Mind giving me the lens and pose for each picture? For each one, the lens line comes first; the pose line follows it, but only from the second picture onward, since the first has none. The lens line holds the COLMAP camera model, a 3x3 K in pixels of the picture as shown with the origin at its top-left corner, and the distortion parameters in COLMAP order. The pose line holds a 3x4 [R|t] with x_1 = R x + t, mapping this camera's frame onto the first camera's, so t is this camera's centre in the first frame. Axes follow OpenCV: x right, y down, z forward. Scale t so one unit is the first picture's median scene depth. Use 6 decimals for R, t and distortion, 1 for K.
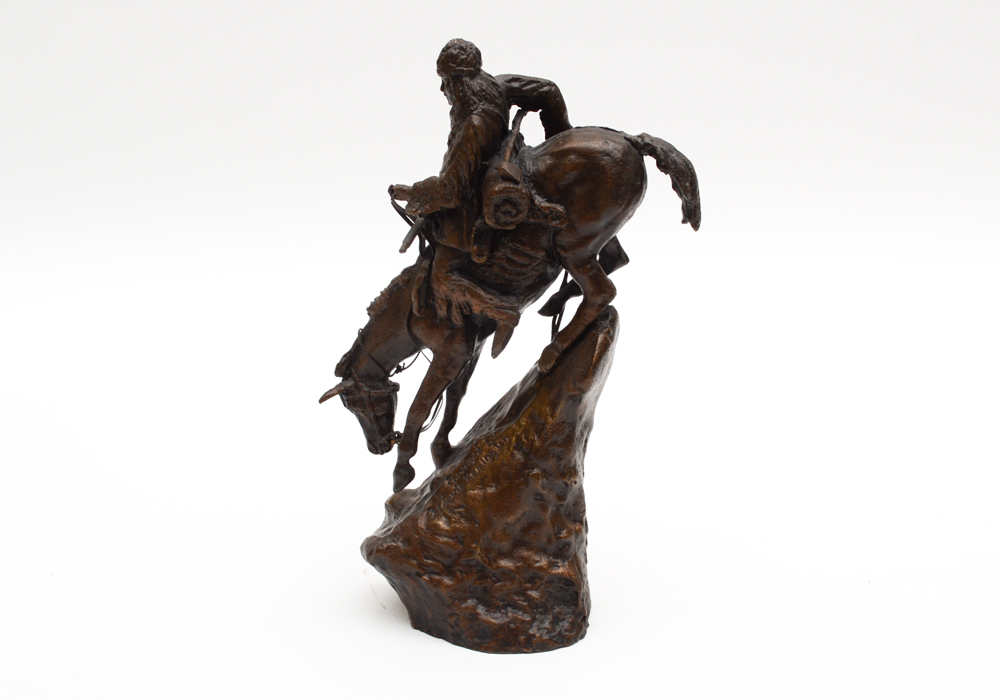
lens RADIAL K [[1450.2, 0, 500.0], [0, 1450.2, 350.0], [0, 0, 1]] dist [0.023265, 0.012649]
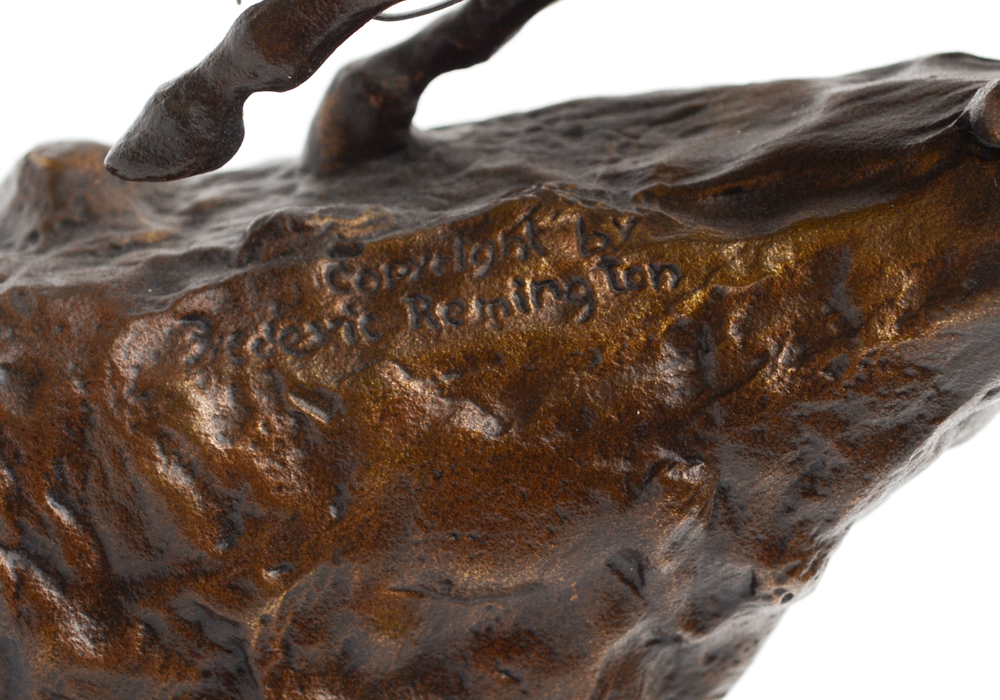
lens RADIAL K [[3197.7, 0, 500.0], [0, 3197.7, 350.0], [0, 0, 1]] dist [0.057885, -0.952630]
pose [[0.801801, 0.572576, 0.171090, -0.093557], [-0.593604, 0.796130, 0.117521, 0.028042], [-0.068921, -0.195788, 0.978221, 0.521571]]
